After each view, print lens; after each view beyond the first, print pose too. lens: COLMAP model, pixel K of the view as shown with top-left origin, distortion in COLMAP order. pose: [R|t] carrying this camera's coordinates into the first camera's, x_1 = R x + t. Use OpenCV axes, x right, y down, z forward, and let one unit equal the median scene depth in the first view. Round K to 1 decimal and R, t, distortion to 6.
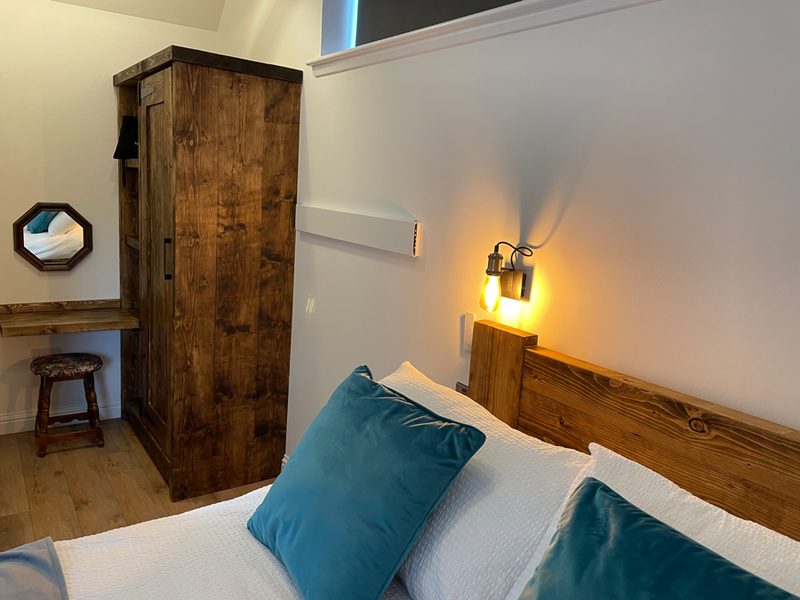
lens RADIAL K [[612.1, 0, 400.0], [0, 612.1, 300.0], [0, 0, 1]] dist [0.074325, -0.094693]
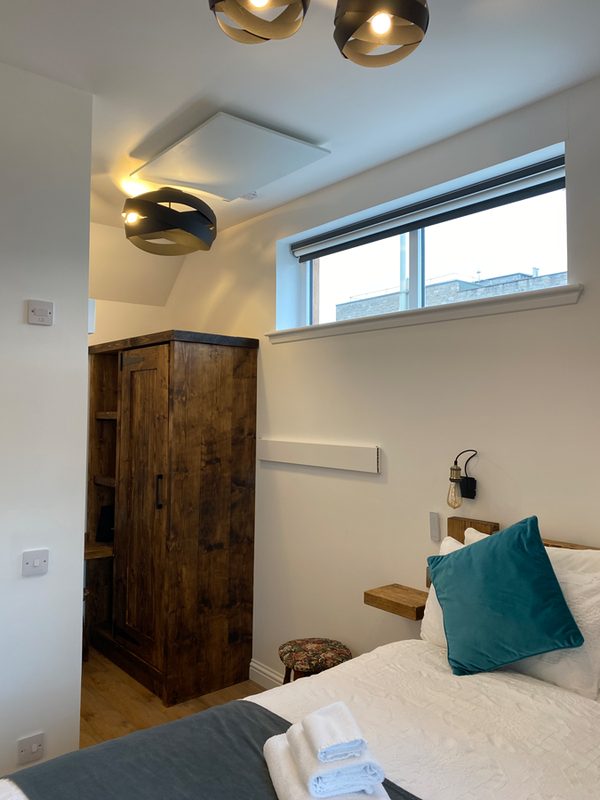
lens RADIAL K [[612.8, 0, 299.5], [0, 612.8, 374.5], [0, 0, 1]] dist [0.075217, -0.258615]
pose [[0.993757, -0.057432, 0.095644, -0.196747], [0.078410, 0.969411, -0.232580, 0.014217], [-0.079361, 0.238628, 0.967863, -0.254360]]
